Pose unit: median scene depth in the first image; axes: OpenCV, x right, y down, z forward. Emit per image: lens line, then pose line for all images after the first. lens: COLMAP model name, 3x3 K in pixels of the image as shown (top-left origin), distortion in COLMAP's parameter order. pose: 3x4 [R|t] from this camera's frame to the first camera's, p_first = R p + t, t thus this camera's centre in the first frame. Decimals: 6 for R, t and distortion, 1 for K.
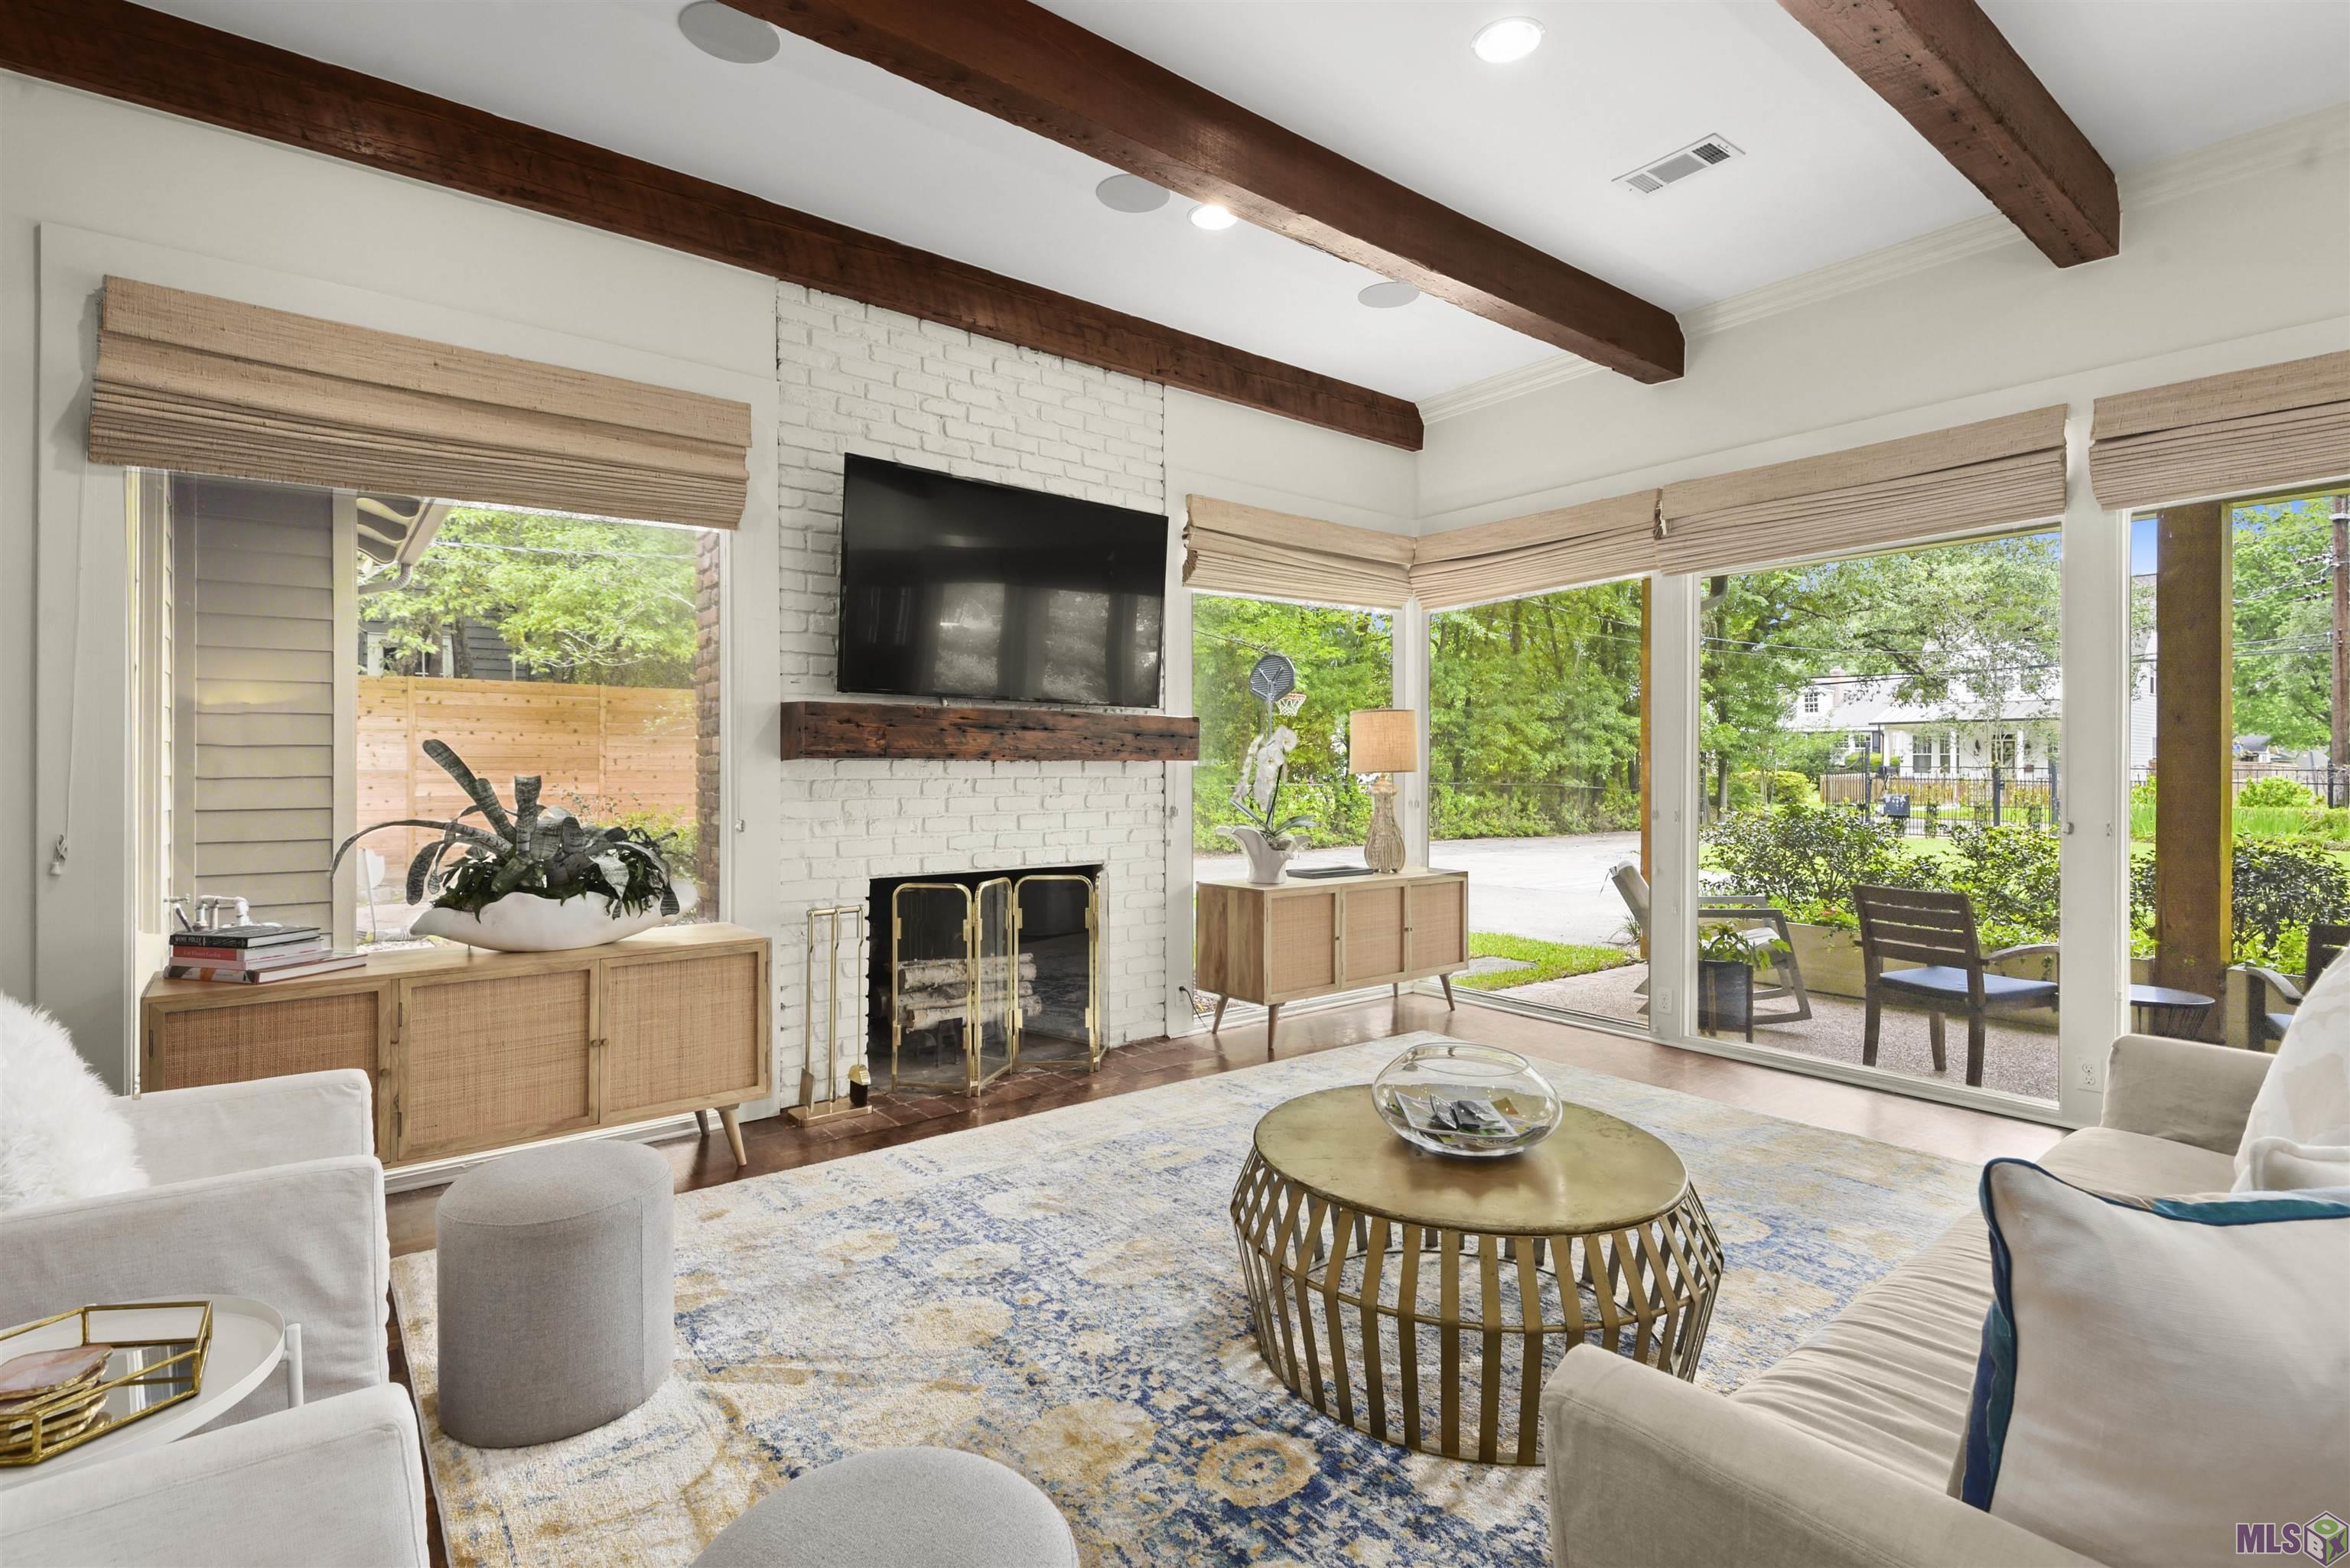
lens RADIAL K [[1100.7, 0, 1174.4], [0, 1100.7, 768.7], [0, 0, 1]] dist [0.004075, -0.001196]
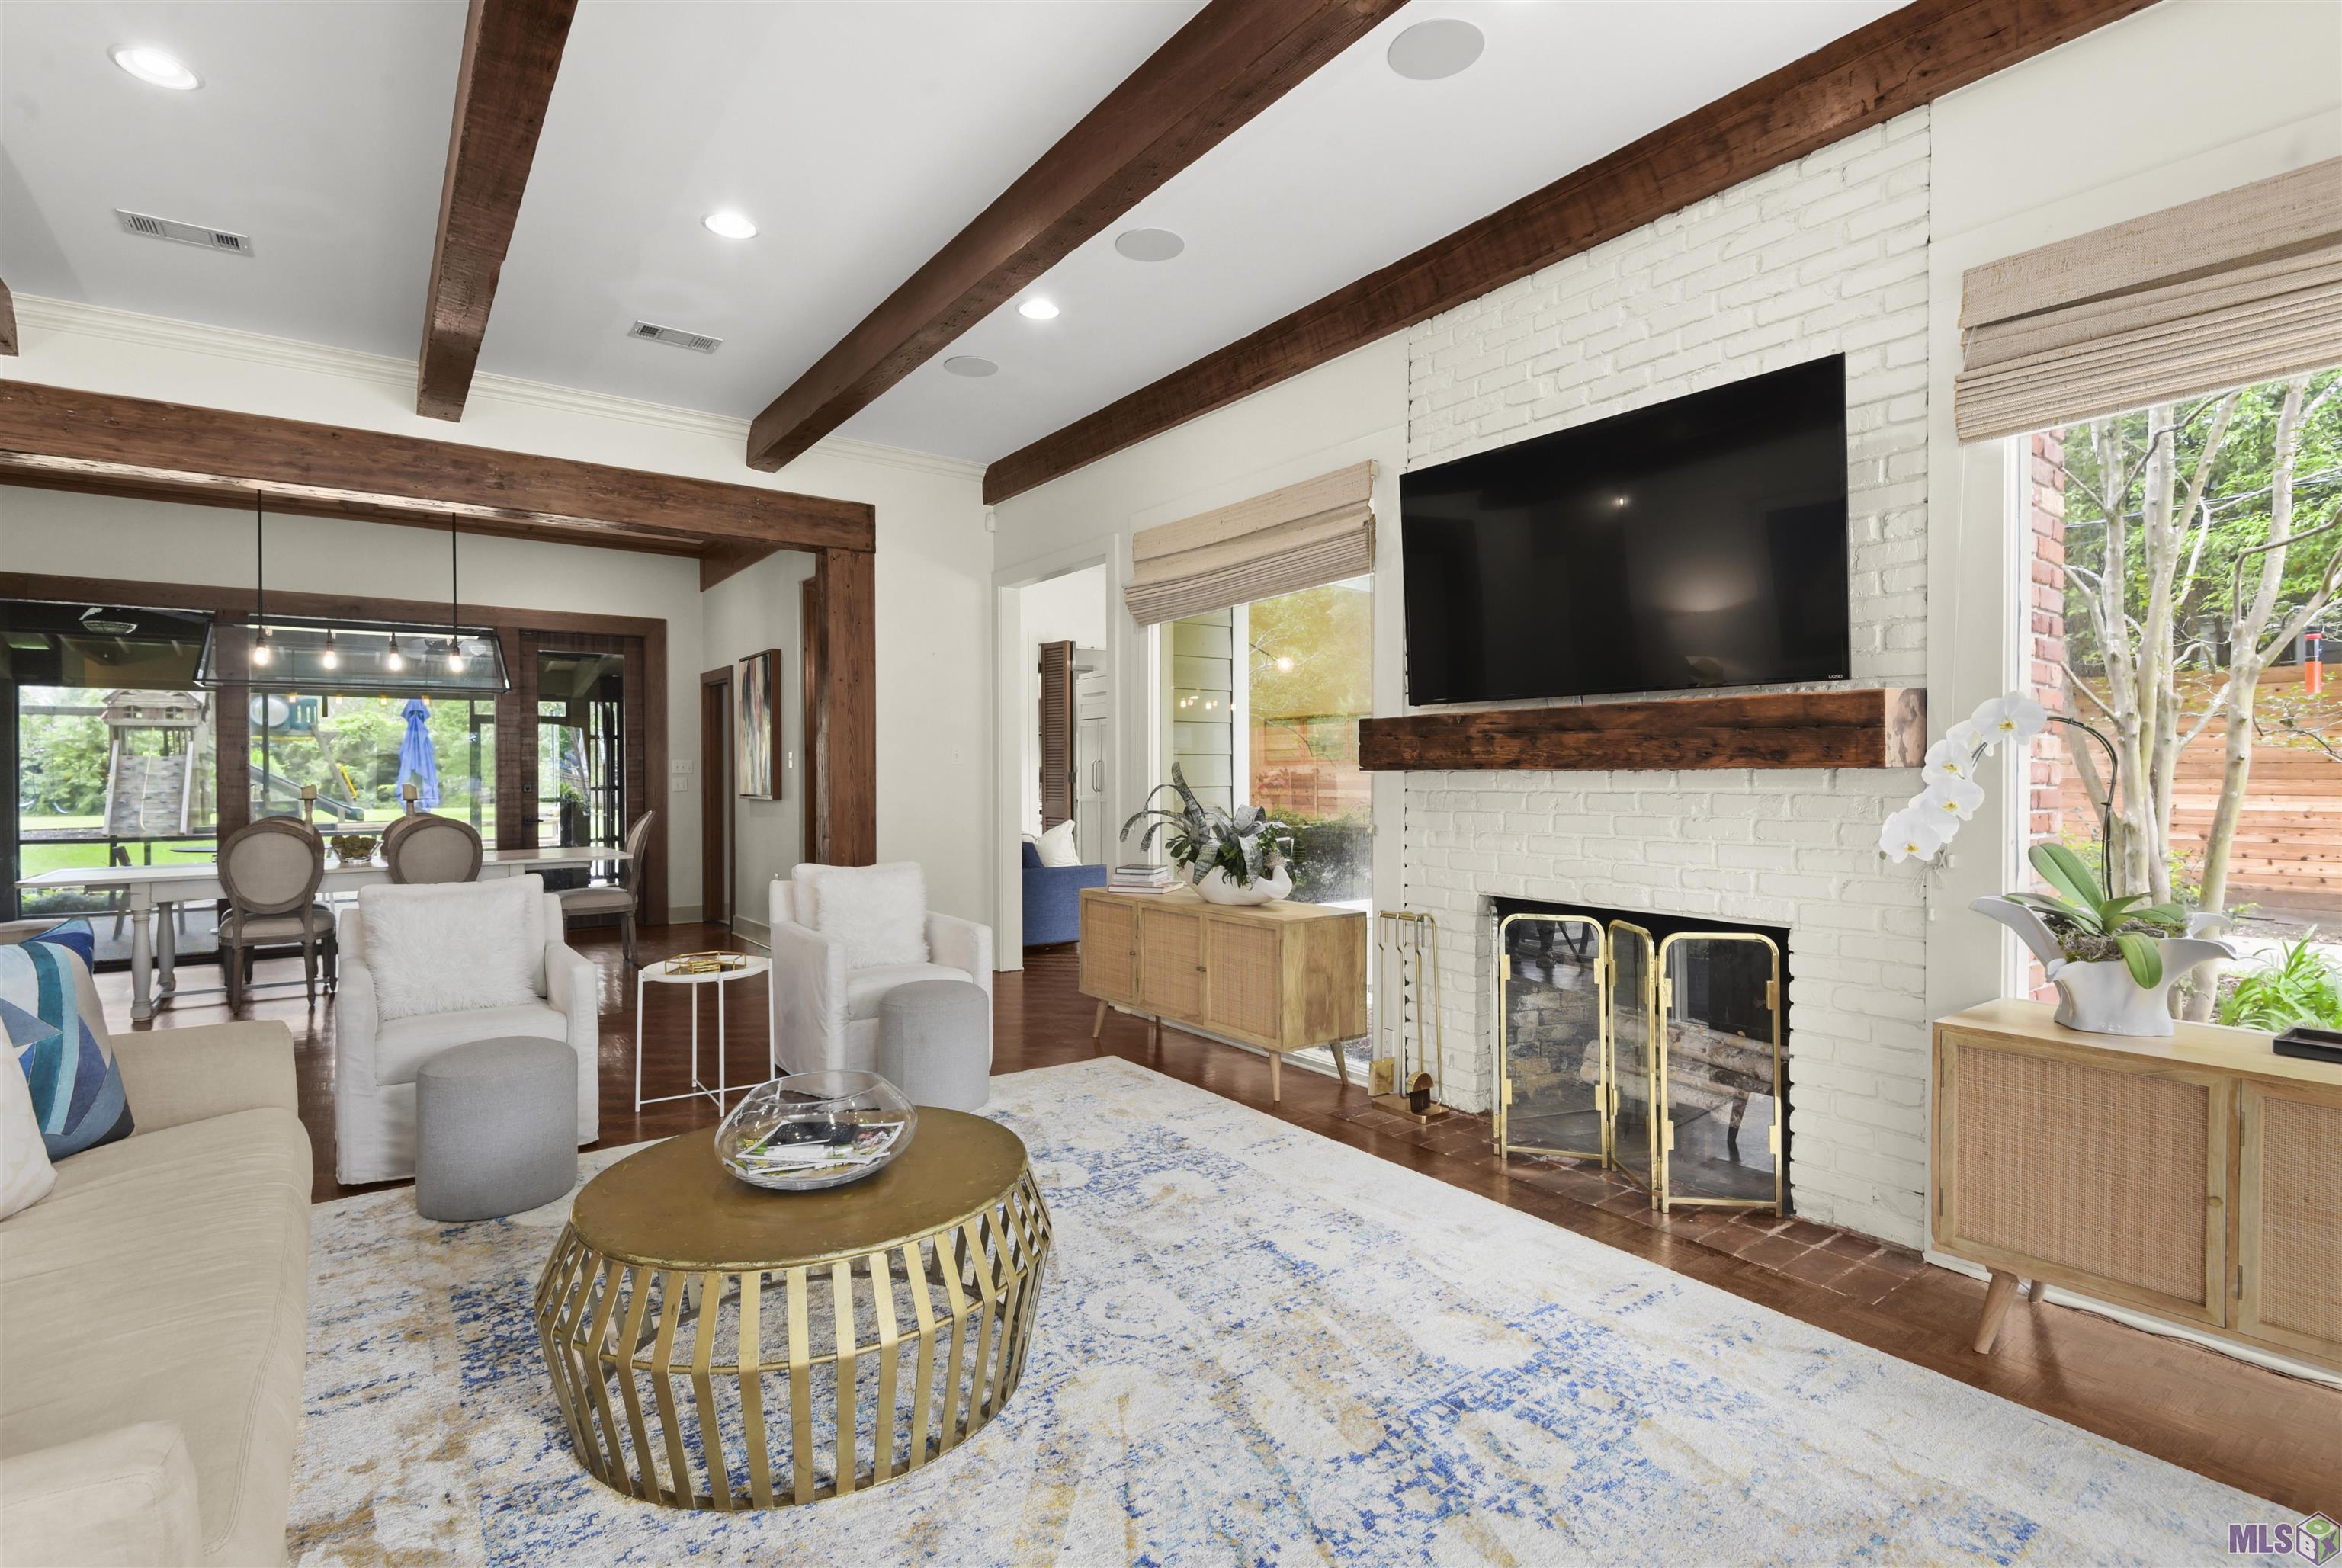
lens RADIAL K [[1097.0, 0, 1173.7], [0, 1097.0, 782.8], [0, 0, 1]] dist [0.004075, -0.001196]
pose [[-0.037410, 0.001676, -0.999299, 0.704276], [-0.003403, 0.999993, 0.001805, 0.001344], [0.999294, 0.003468, -0.037404, 0.786822]]
